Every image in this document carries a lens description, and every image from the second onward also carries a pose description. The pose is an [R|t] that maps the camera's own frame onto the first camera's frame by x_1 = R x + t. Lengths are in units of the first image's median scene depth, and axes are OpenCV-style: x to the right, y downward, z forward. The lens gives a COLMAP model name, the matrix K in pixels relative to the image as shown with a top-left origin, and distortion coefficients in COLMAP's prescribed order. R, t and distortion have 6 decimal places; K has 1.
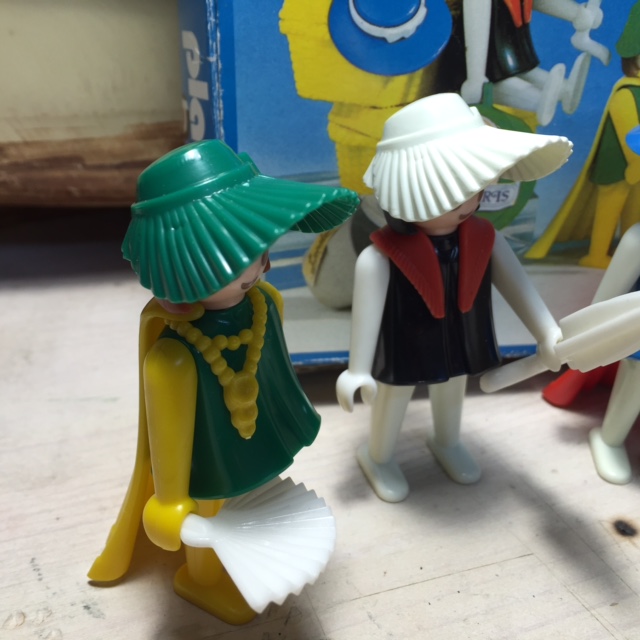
lens RADIAL K [[763.5, 0, 320.0], [0, 763.5, 320.0], [0, 0, 1]] dist [0.132732, -0.321455]
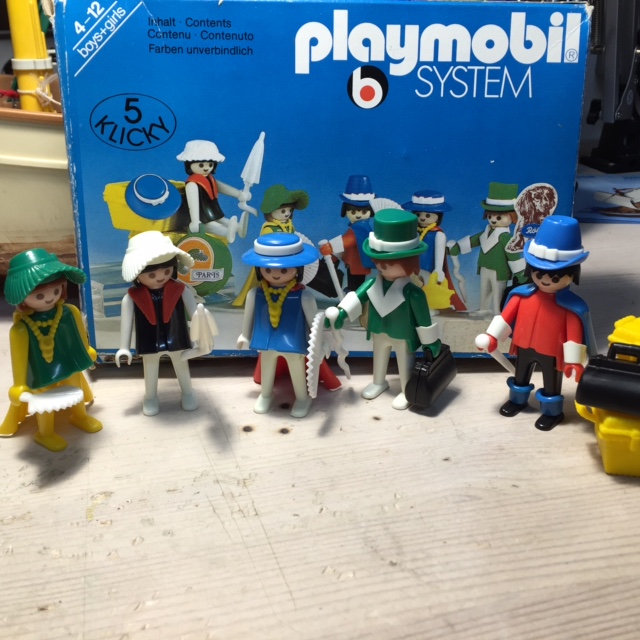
lens RADIAL K [[763.5, 0, 320.0], [0, 763.5, 320.0], [0, 0, 1]] dist [0.132732, -0.321455]
pose [[0.993644, 0.030206, -0.108437, 0.816865], [-0.042257, 0.992964, -0.110617, 0.196981], [0.104333, 0.114496, 0.987930, -1.113764]]
